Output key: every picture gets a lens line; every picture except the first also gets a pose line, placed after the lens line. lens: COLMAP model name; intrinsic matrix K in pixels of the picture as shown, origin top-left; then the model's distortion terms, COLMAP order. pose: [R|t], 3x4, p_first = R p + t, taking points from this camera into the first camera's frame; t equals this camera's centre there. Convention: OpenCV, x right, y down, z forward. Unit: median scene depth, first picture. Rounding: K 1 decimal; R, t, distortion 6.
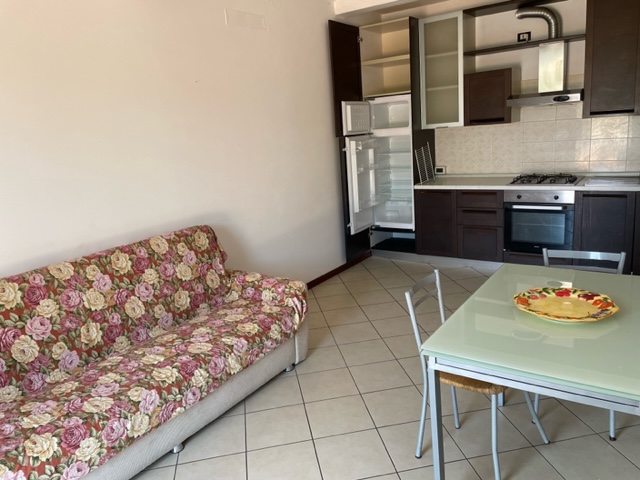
lens RADIAL K [[482.3, 0, 323.3], [0, 482.3, 241.5], [0, 0, 1]] dist [0.090809, -0.118685]
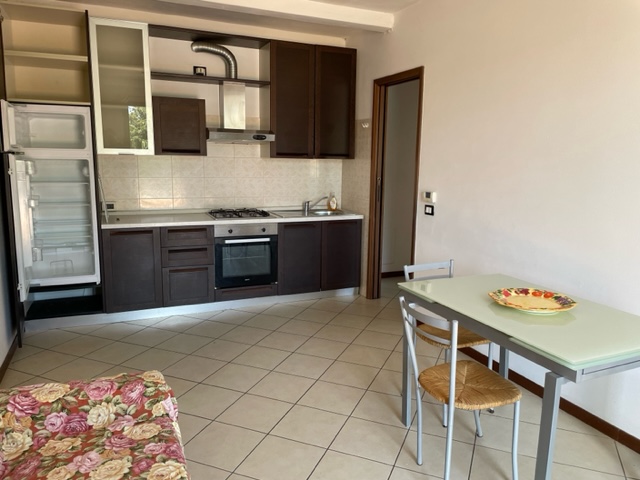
lens RADIAL K [[482.5, 0, 326.9], [0, 482.5, 237.8], [0, 0, 1]] dist [0.084558, -0.103125]
pose [[0.523791, -0.055545, 0.850034, -0.441401], [0.144189, 0.989254, -0.024207, -0.037187], [-0.839555, 0.135245, 0.526171, 0.451499]]
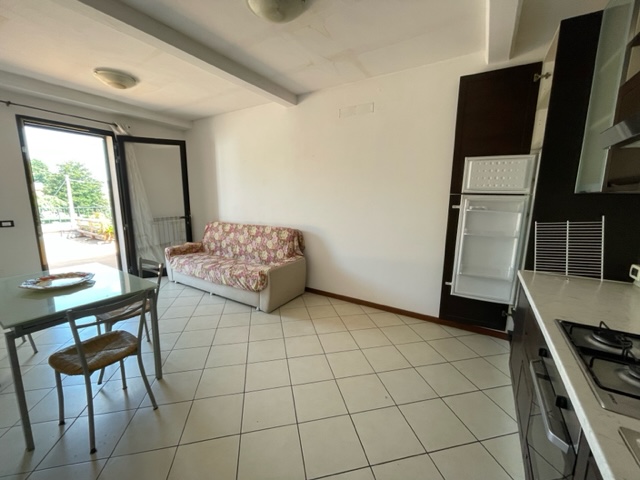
lens RADIAL K [[259.1, 0, 321.3], [0, 259.1, 240.8], [0, 0, 1]] dist [-0.001181, 0.000623]
pose [[0.045226, 0.244240, -0.968660, 0.811215], [-0.246151, 0.942479, 0.226146, -0.261272], [0.968176, 0.228209, 0.102745, 1.035874]]
